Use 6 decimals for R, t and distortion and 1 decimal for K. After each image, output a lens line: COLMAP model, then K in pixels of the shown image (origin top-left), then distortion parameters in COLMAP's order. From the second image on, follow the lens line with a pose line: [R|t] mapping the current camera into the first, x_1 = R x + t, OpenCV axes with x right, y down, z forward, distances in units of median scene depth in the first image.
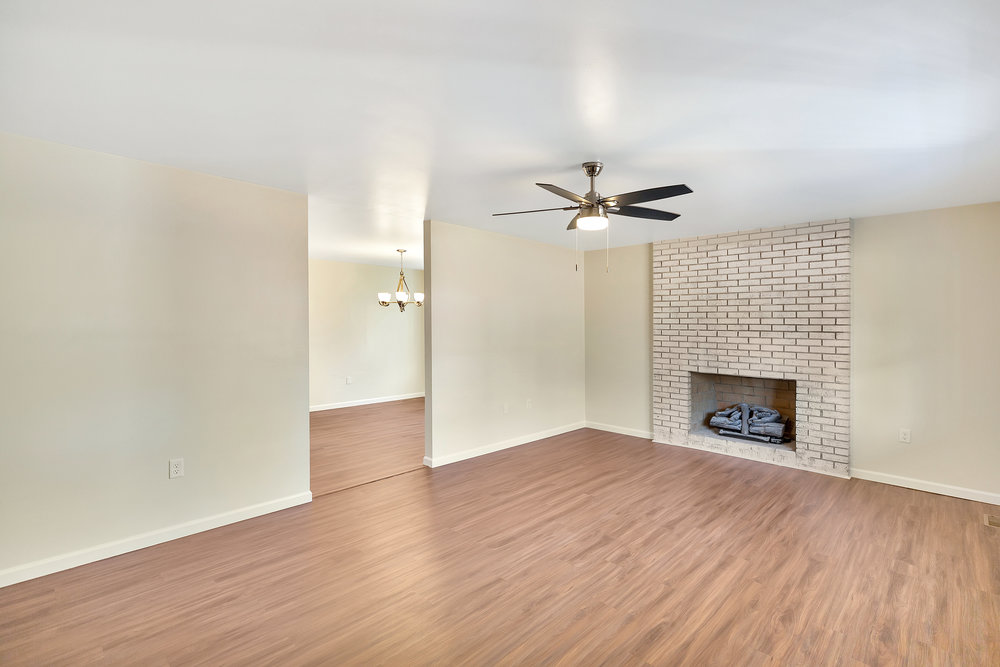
lens RADIAL K [[464.7, 0, 501.3], [0, 464.7, 333.5], [0, 0, 1]] dist [0.004839, 0.000232]
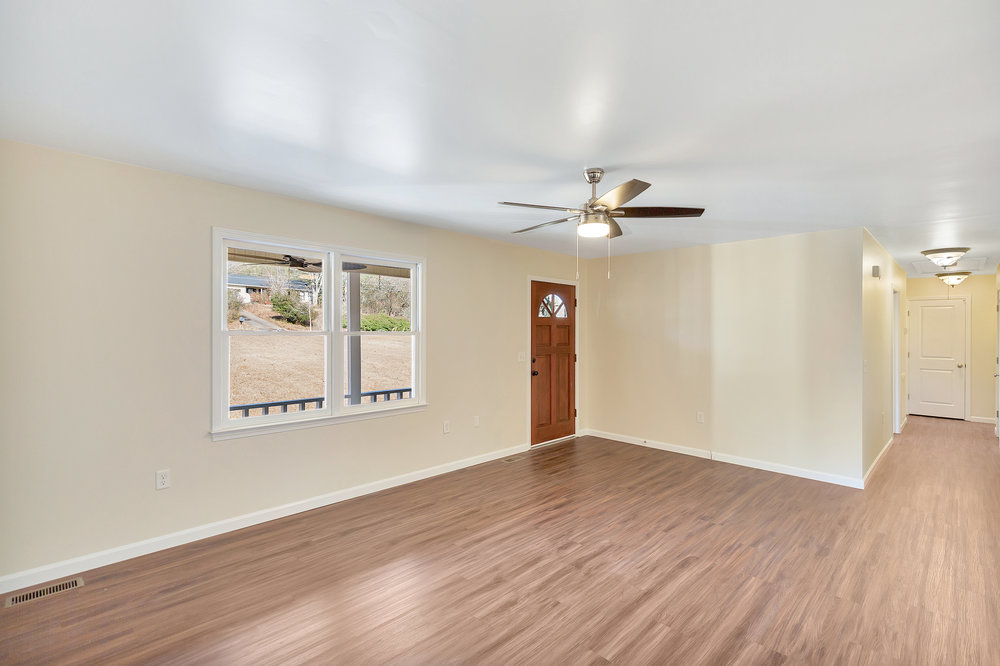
lens RADIAL K [[464.7, 0, 505.7], [0, 464.7, 324.8], [0, 0, 1]] dist [0.004839, 0.000232]
pose [[-0.999869, -0.015403, -0.004963, 0.333595], [-0.015450, 0.999835, 0.009591, -0.034978], [0.004814, 0.009666, -0.999942, 1.674597]]
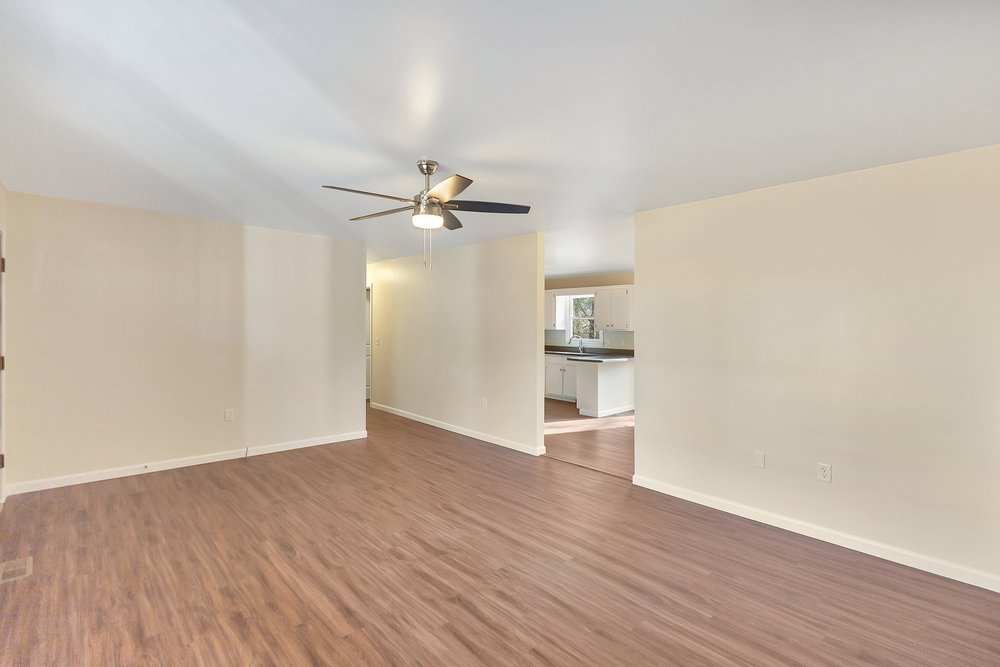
lens RADIAL K [[464.7, 0, 508.9], [0, 464.7, 331.2], [0, 0, 1]] dist [0.004839, 0.000232]
pose [[-0.044315, 0.003281, -0.999012, 0.998491], [-0.036205, 0.999332, 0.004888, -0.006526], [0.998361, 0.036386, -0.044166, 1.017640]]
